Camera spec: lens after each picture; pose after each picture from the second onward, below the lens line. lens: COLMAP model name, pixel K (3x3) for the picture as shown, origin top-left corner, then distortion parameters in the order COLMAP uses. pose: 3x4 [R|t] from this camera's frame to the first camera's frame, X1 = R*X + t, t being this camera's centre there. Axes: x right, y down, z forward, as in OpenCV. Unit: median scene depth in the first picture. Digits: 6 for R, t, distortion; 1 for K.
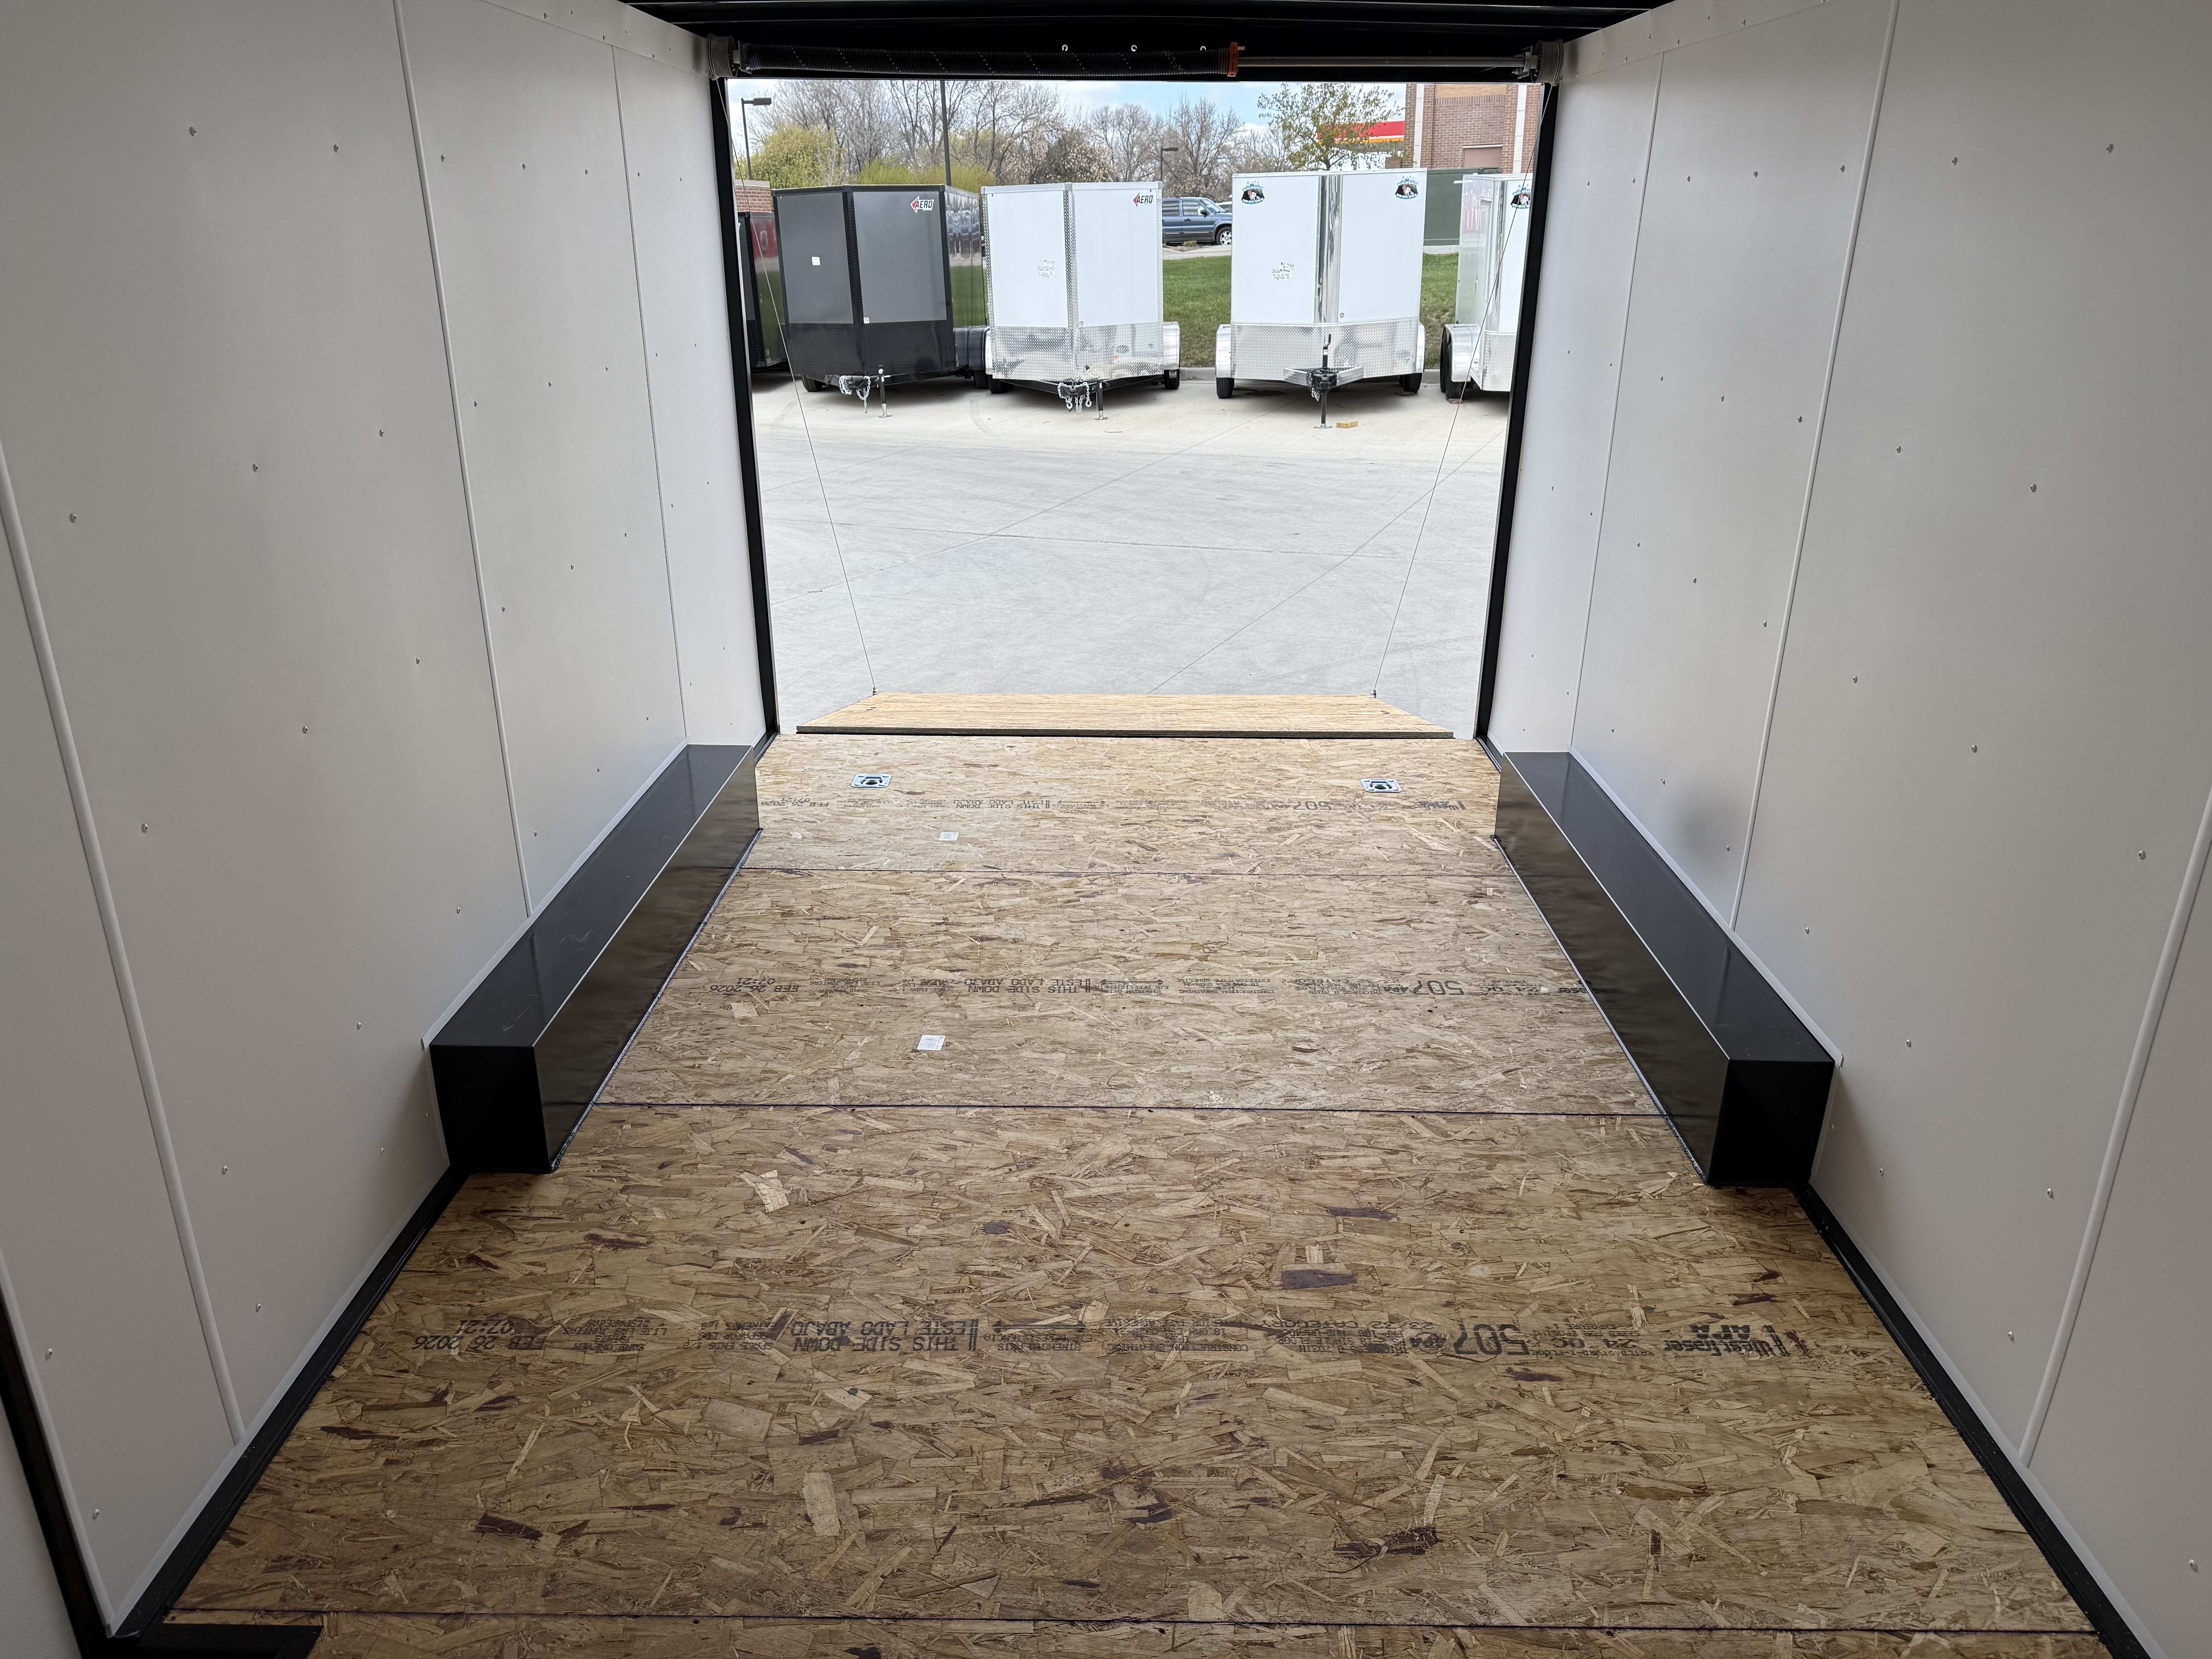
lens RADIAL K [[1568.6, 0, 1097.6], [0, 1568.6, 822.6], [0, 0, 1]] dist [0.038293, -0.046075]
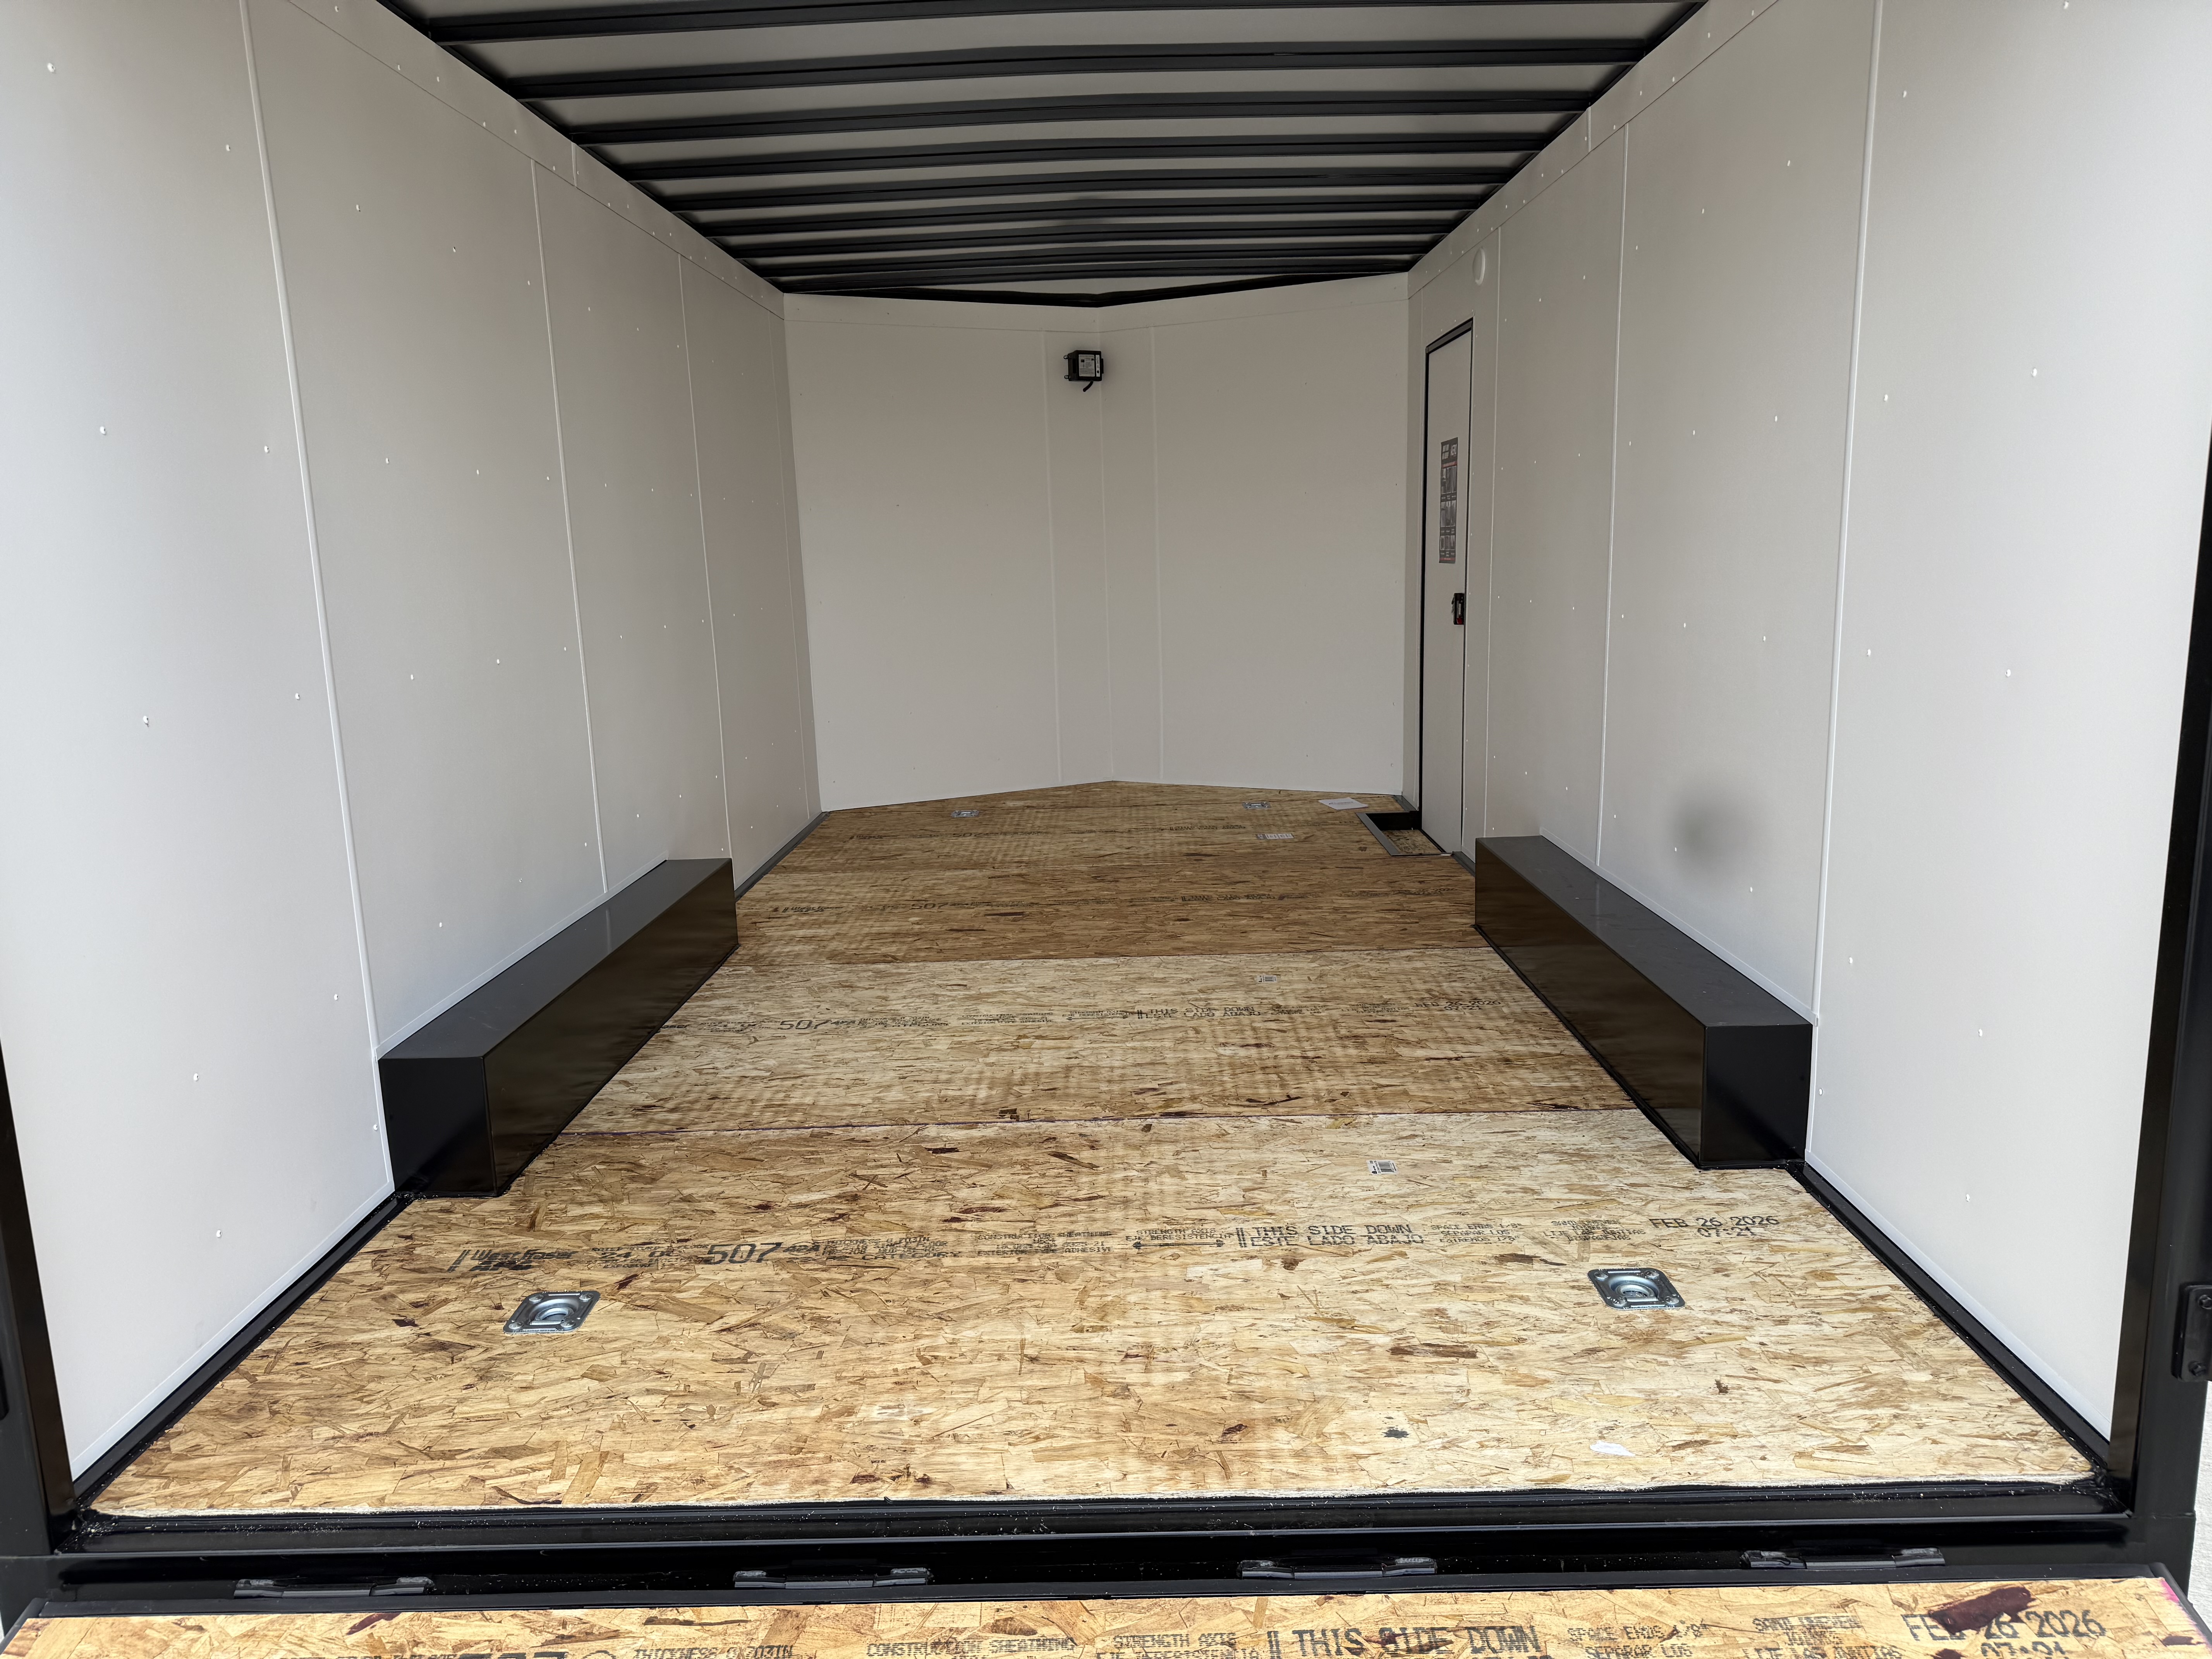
lens RADIAL K [[1568.6, 0, 1104.0], [0, 1568.6, 822.7], [0, 0, 1]] dist [0.038293, -0.046075]
pose [[-0.999805, 0.019659, -0.001997, 0.003323], [0.015872, 0.859162, 0.511458, -0.104226], [0.011771, 0.511327, -0.859306, 0.356993]]
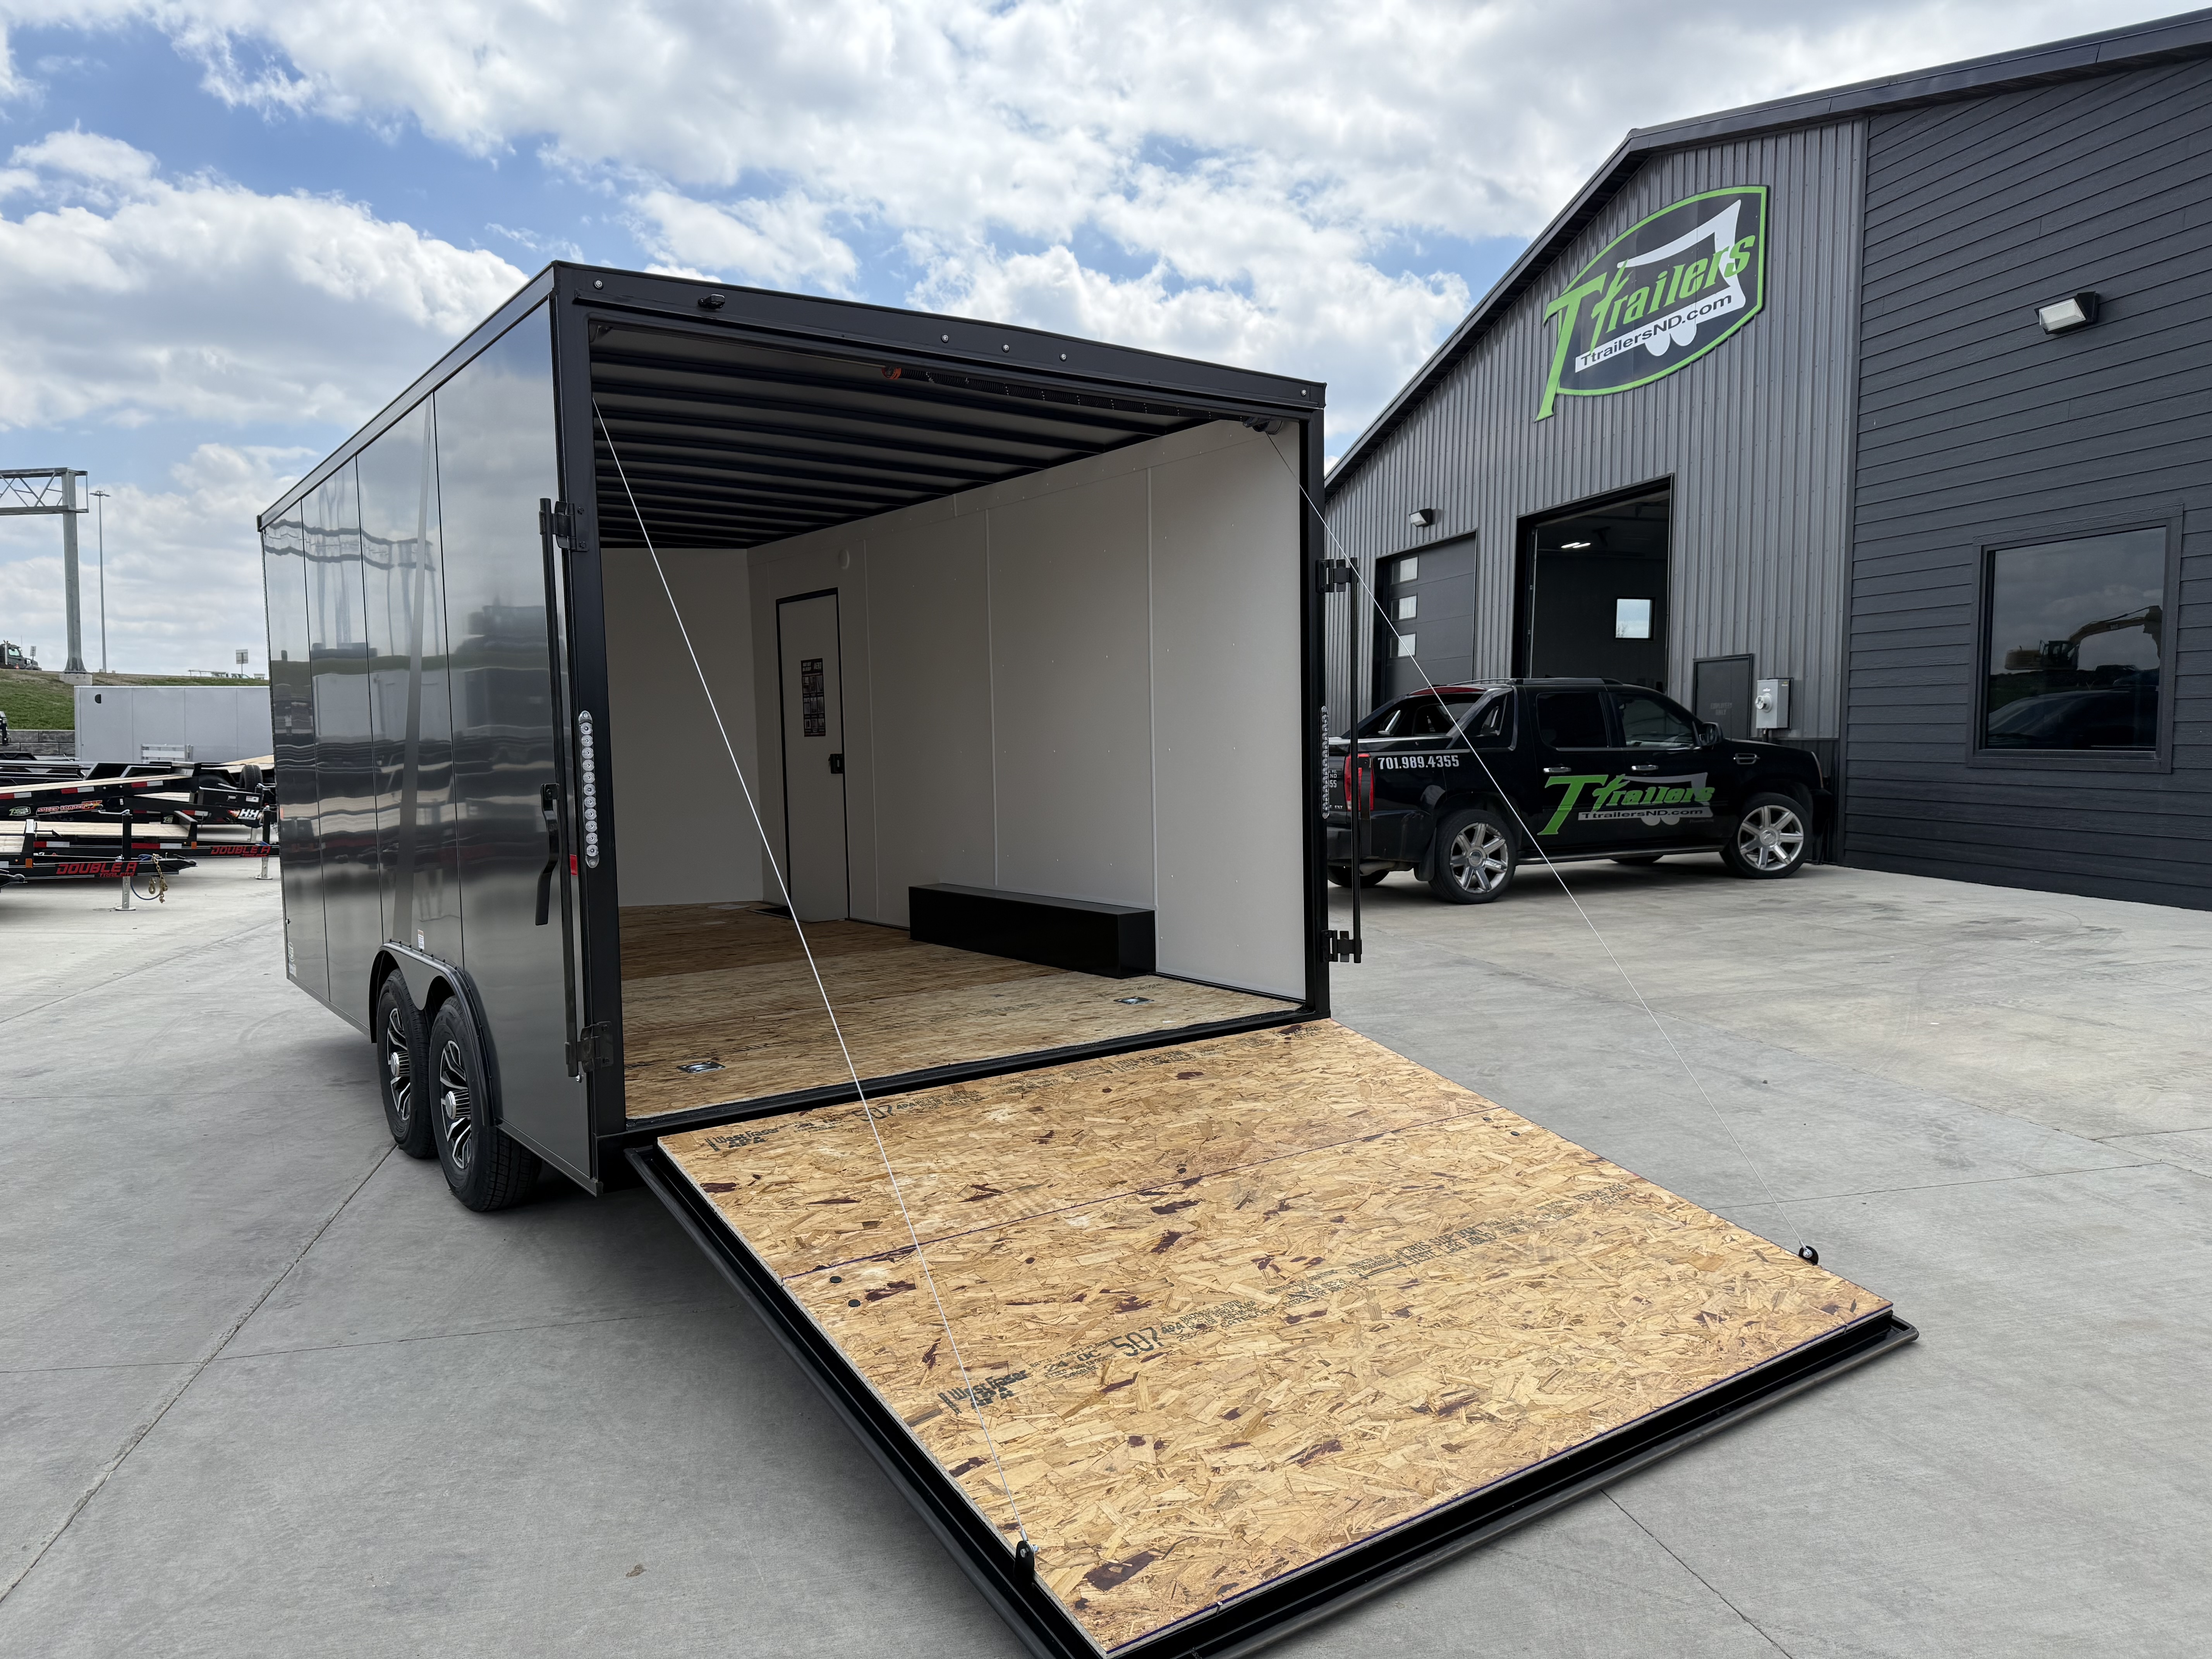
lens RADIAL K [[1568.6, 0, 1116.3], [0, 1568.6, 816.4], [0, 0, 1]] dist [0.038293, -0.046075]
pose [[-0.803385, 0.040144, -0.594105, 0.149524], [-0.194422, 0.925360, 0.325435, -0.141008], [0.562825, 0.376957, -0.735616, 0.481986]]
